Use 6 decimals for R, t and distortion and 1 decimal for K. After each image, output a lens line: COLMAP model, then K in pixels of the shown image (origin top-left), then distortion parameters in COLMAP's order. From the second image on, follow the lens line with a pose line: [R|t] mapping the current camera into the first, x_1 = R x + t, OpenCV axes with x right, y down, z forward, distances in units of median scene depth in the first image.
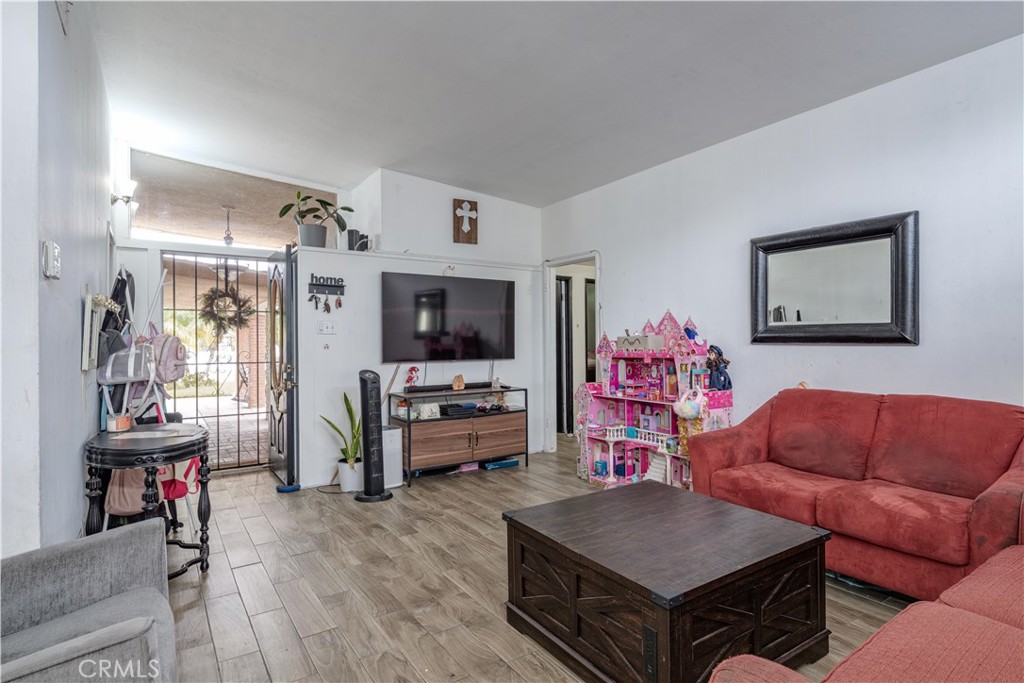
lens RADIAL K [[539.6, 0, 508.3], [0, 539.6, 341.3], [0, 0, 1]] dist [-0.004664, -0.000724]
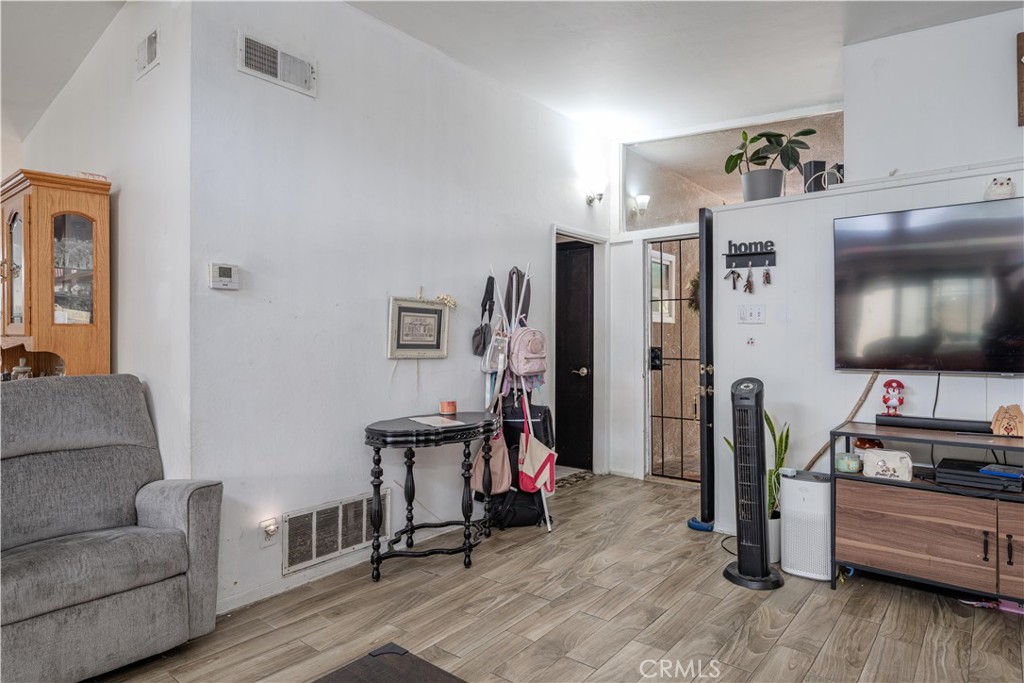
lens RADIAL K [[587.9, 0, 510.5], [0, 587.9, 339.8], [0, 0, 1]] dist [0.001071, -0.001227]
pose [[0.287505, 0.007617, -0.957749, 0.309798], [0.000719, 0.999966, 0.008168, 0.001055], [0.957779, -0.003037, 0.287490, 0.487955]]
